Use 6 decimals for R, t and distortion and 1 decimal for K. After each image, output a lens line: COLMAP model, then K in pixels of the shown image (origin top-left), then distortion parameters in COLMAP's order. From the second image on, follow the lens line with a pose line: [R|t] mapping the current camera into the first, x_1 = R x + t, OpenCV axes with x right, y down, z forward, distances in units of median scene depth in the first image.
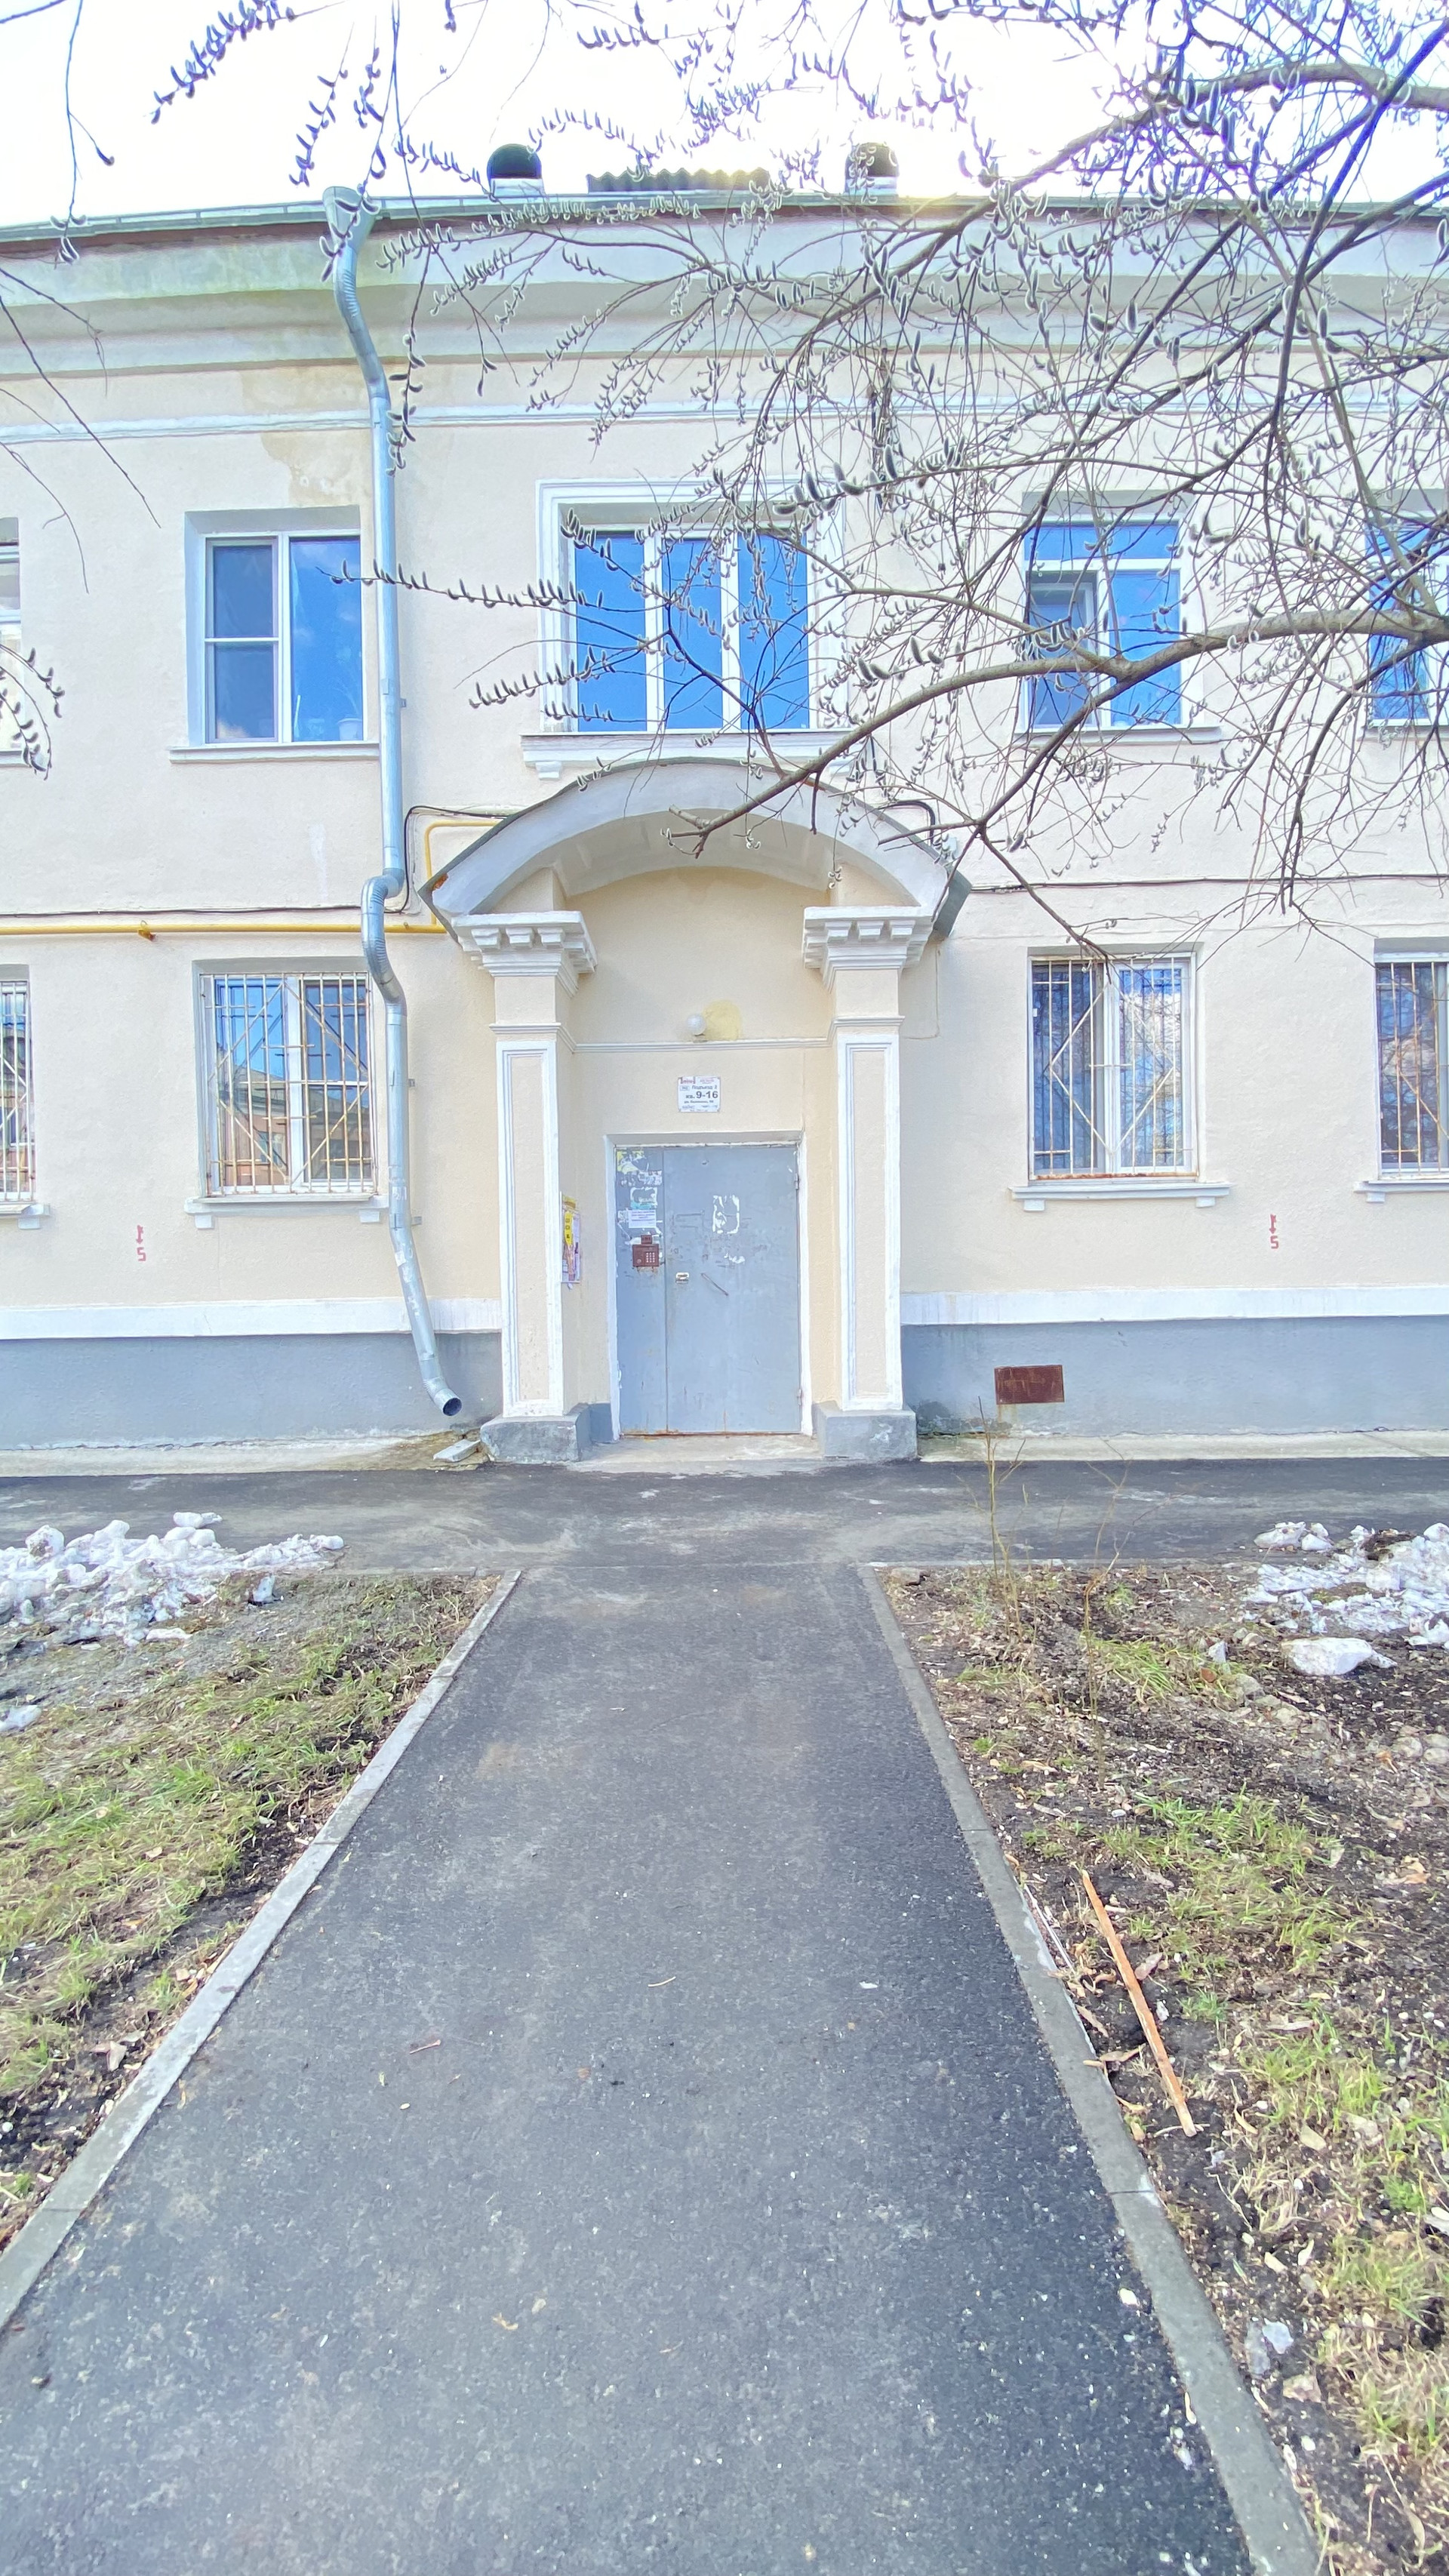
lens RADIAL K [[1057.3, 0, 722.0], [0, 1057.3, 1291.4], [0, 0, 1]] dist [0.002451, -0.000896]
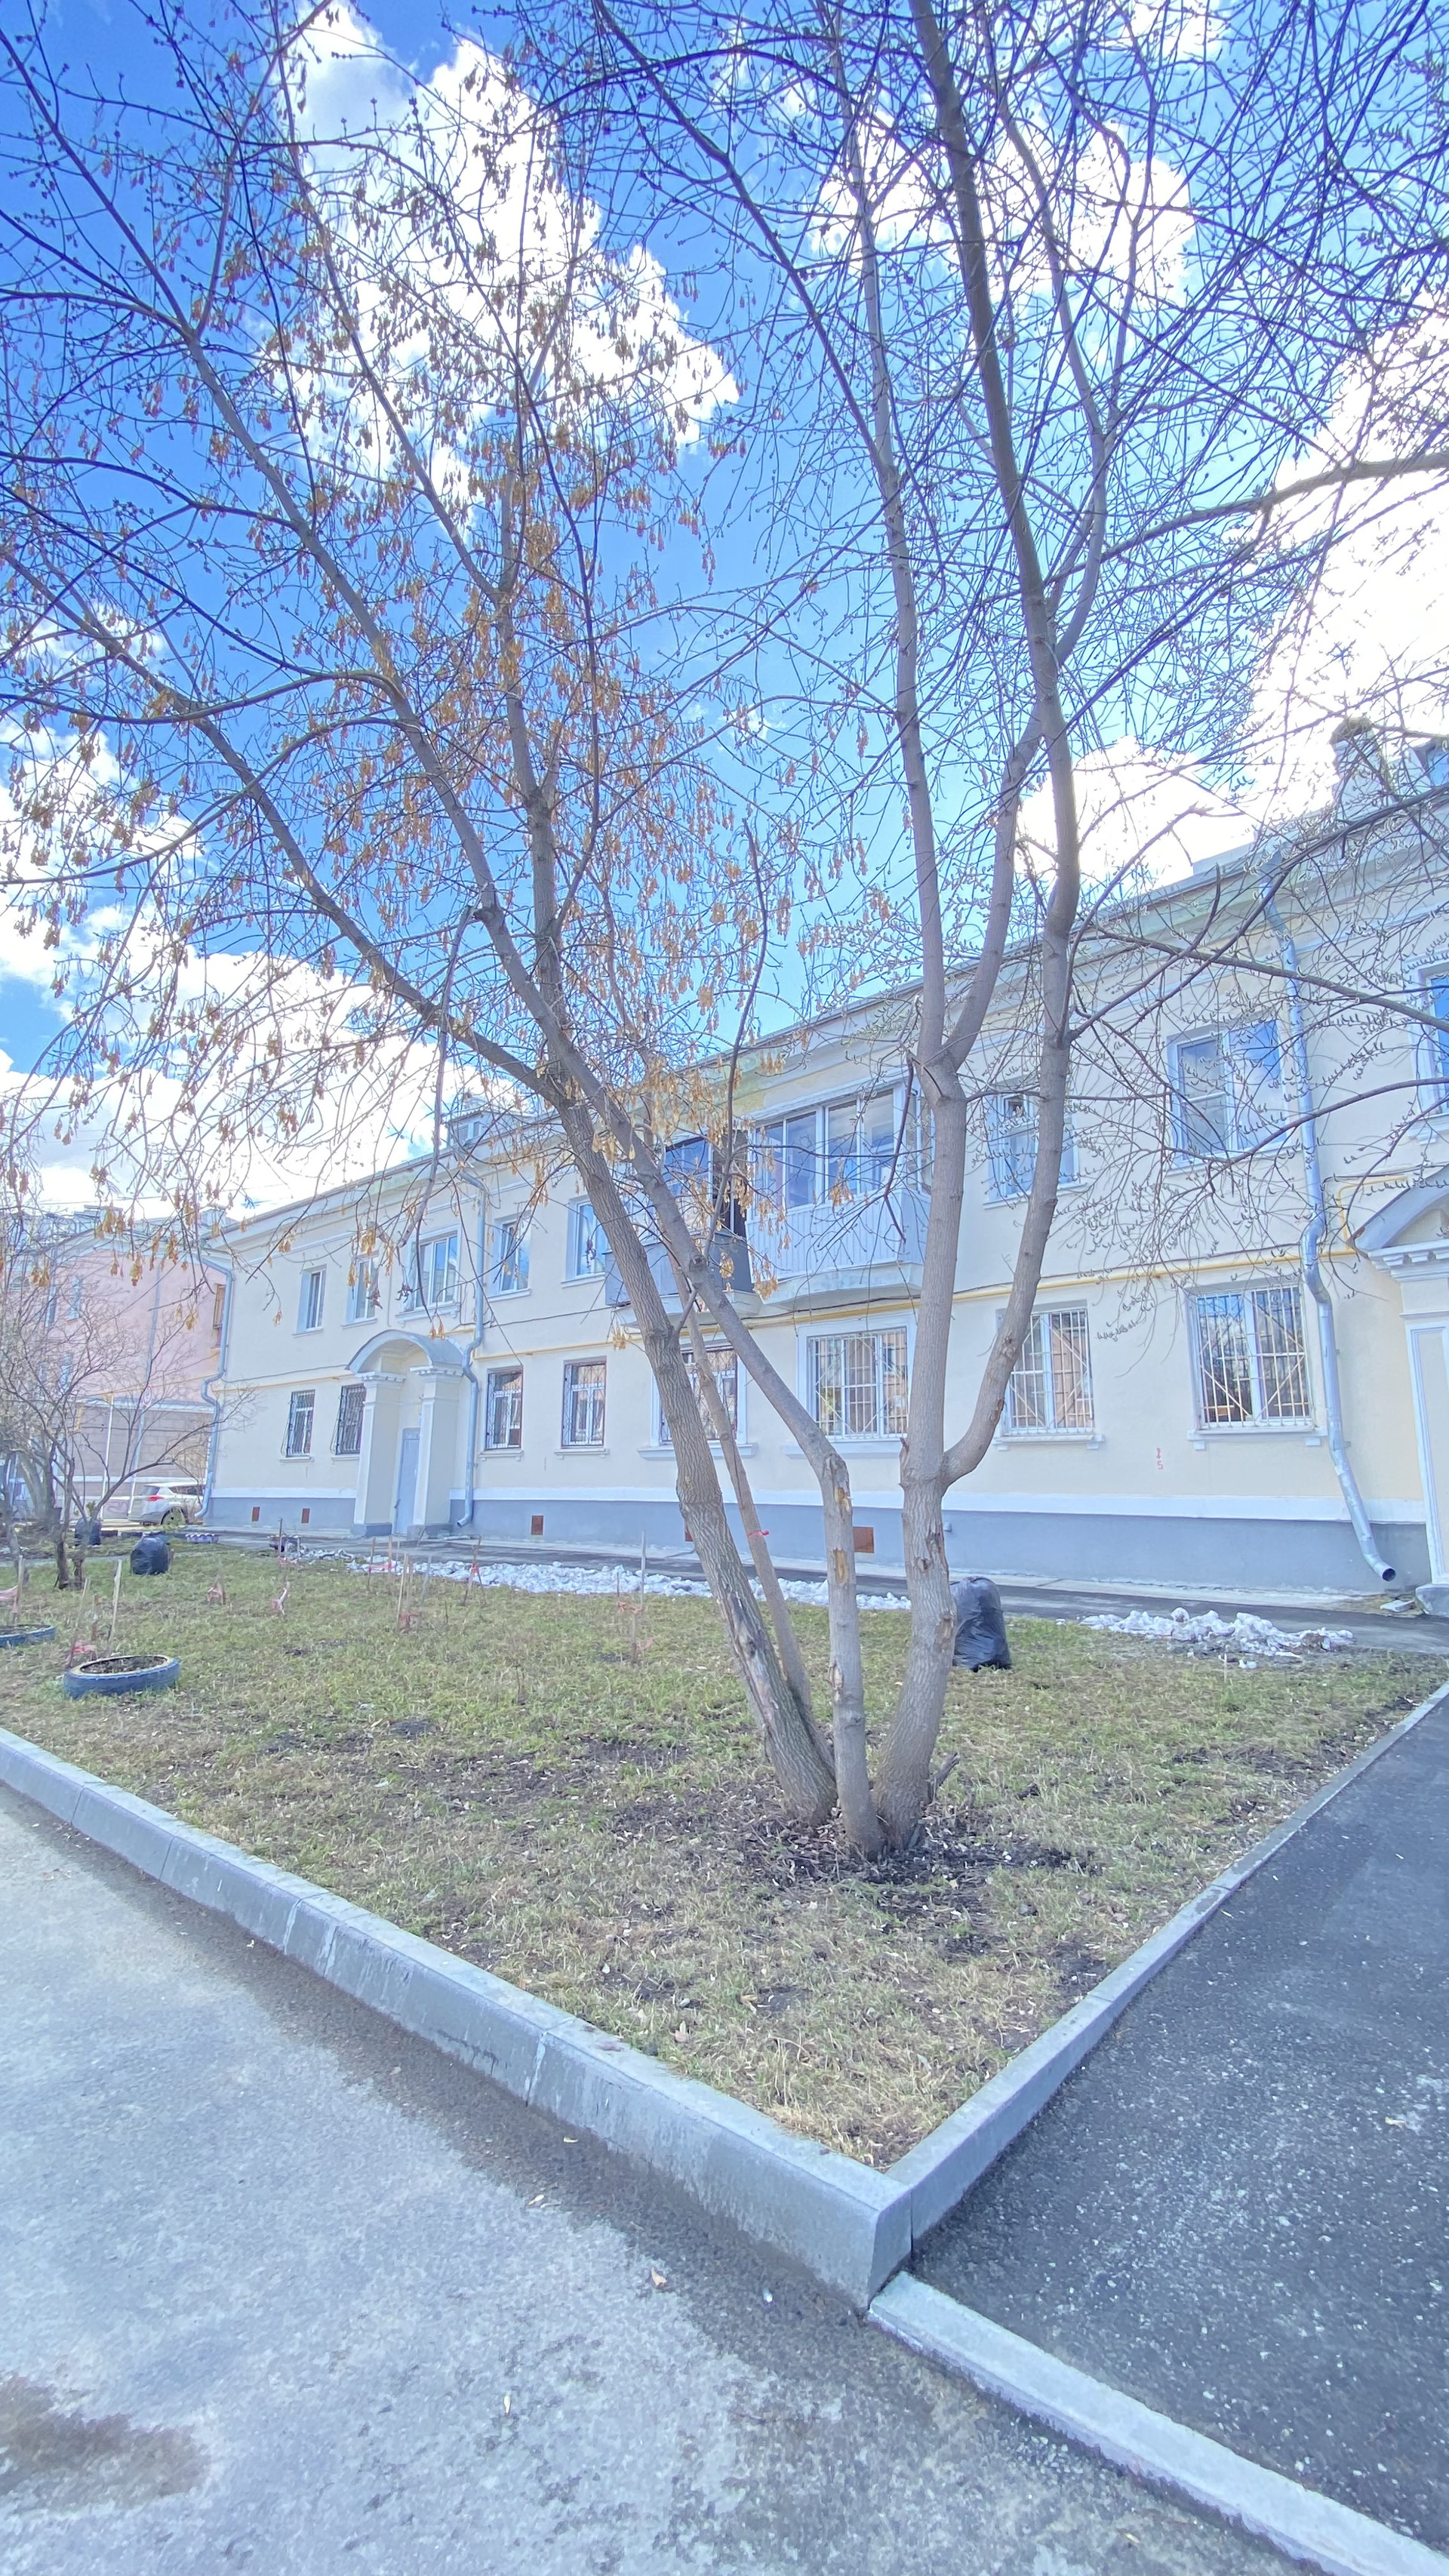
lens RADIAL K [[1057.3, 0, 728.8], [0, 1057.3, 1294.7], [0, 0, 1]] dist [0.002451, -0.000896]
pose [[0.758132, -0.091139, -0.645700, 0.030958], [-0.027051, 0.984937, -0.170782, 0.003026], [0.651539, 0.146942, 0.744248, -0.718182]]
